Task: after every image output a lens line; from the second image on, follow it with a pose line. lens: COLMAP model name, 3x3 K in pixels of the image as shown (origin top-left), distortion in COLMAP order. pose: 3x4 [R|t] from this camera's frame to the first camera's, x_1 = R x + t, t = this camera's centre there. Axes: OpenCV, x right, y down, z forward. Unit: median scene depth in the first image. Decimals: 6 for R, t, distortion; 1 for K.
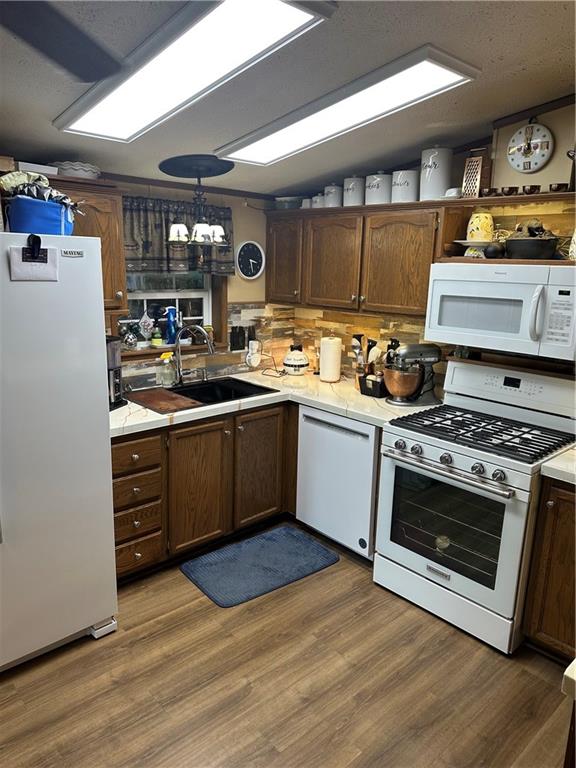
lens RADIAL K [[556.7, 0, 286.7], [0, 556.7, 393.2], [0, 0, 1]] dist [0.010550, -0.001804]
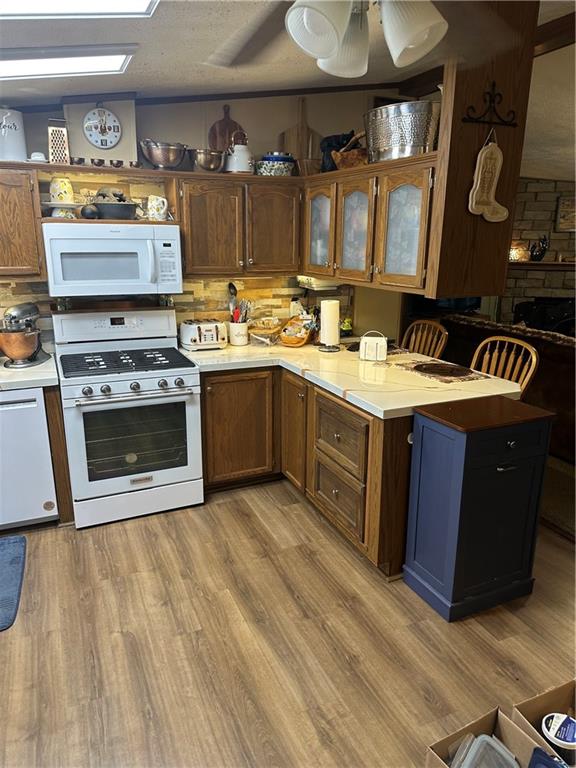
lens RADIAL K [[547.8, 0, 288.9], [0, 547.8, 404.1], [0, 0, 1]] dist [0.058886, -0.111509]
pose [[0.298472, -0.301821, 0.905438, -0.729988], [0.219032, 0.945022, 0.242814, -0.066750], [-0.928945, 0.125847, 0.348171, 0.266604]]
